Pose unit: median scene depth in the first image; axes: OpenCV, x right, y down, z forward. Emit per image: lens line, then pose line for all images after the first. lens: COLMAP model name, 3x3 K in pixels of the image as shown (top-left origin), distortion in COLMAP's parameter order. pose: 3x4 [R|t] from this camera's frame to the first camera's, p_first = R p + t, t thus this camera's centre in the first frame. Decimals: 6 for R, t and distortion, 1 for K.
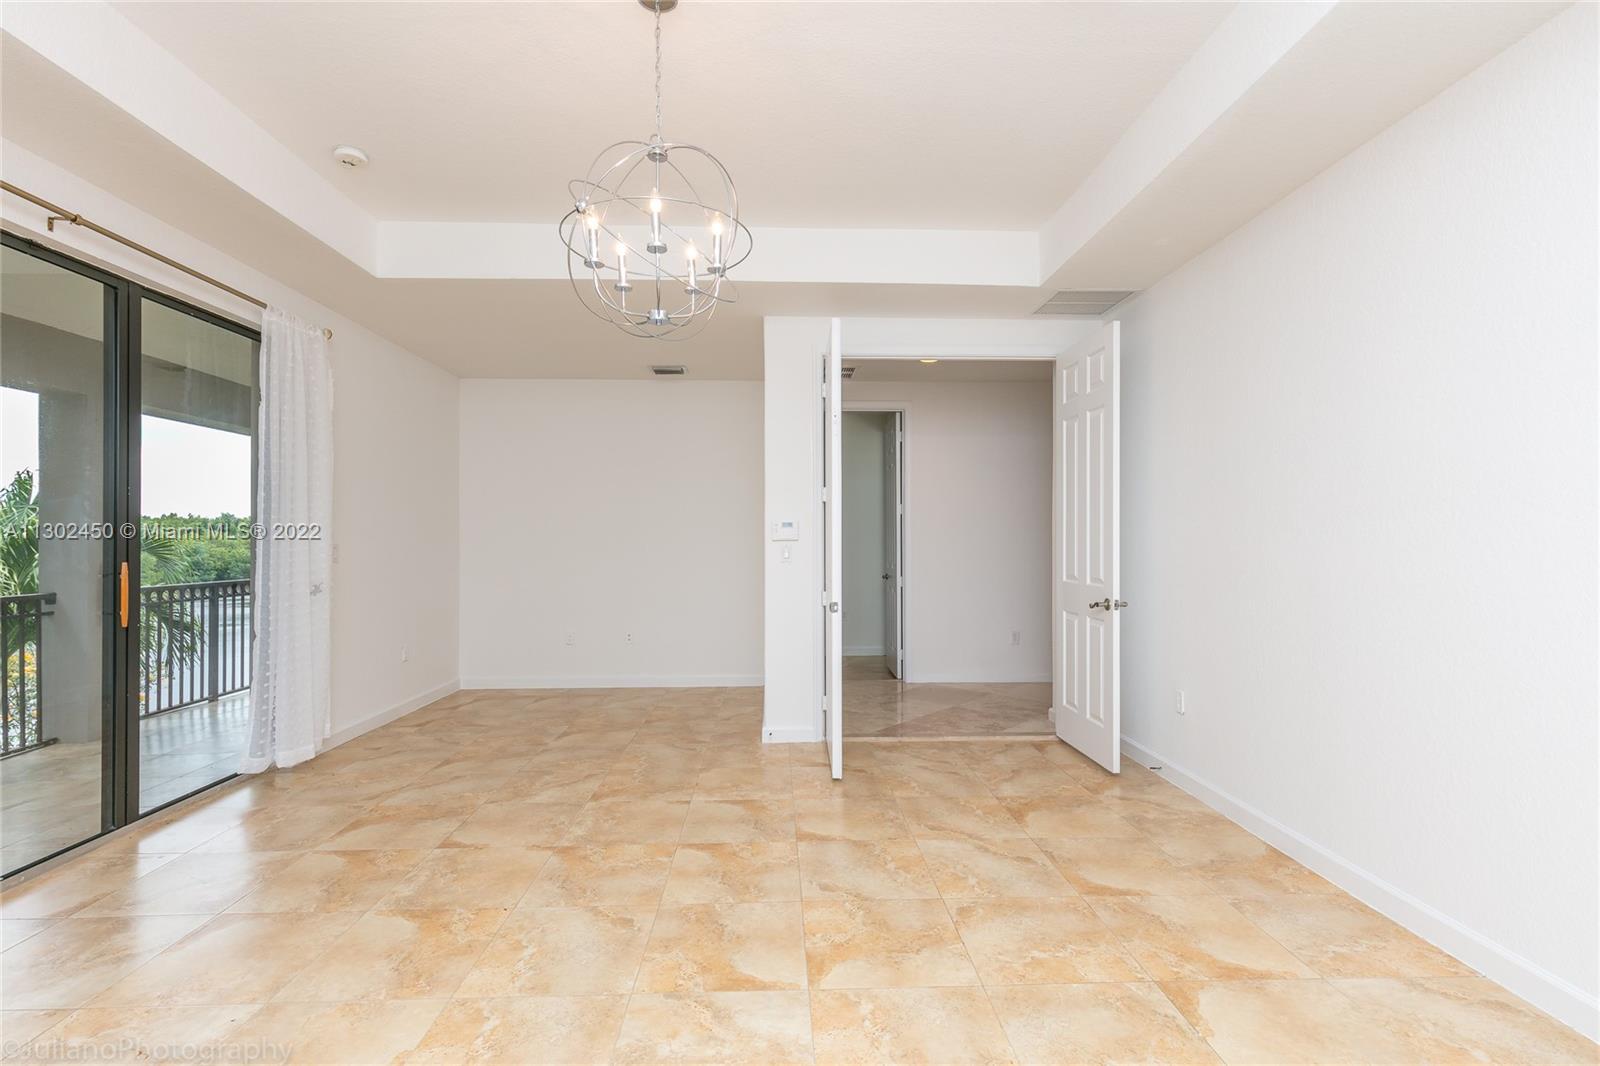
lens RADIAL K [[722.5, 0, 799.9], [0, 722.5, 536.8], [0, 0, 1]] dist [0.006885, -0.000885]
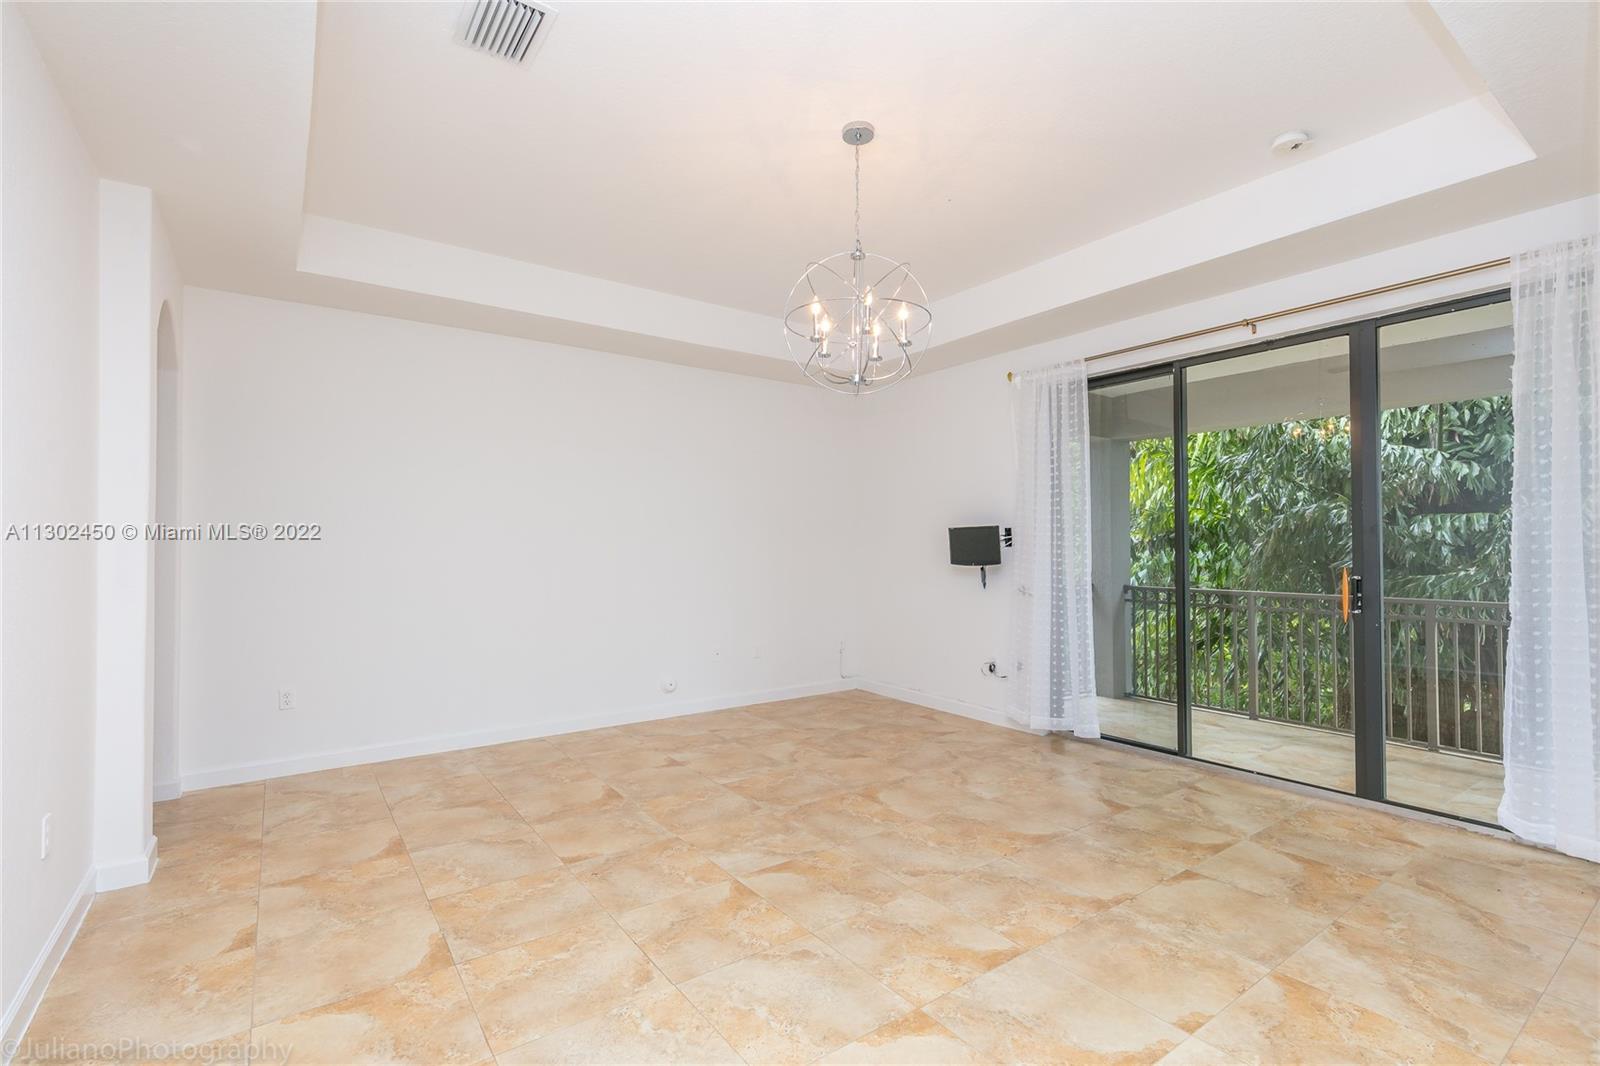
lens RADIAL K [[722.5, 0, 799.9], [0, 722.5, 536.8], [0, 0, 1]] dist [0.006885, -0.000885]
pose [[-0.830344, -0.005885, -0.557220, 0.514655], [0.005219, 0.999818, -0.018337, 0.003540], [0.557226, -0.018134, -0.830163, 1.688787]]
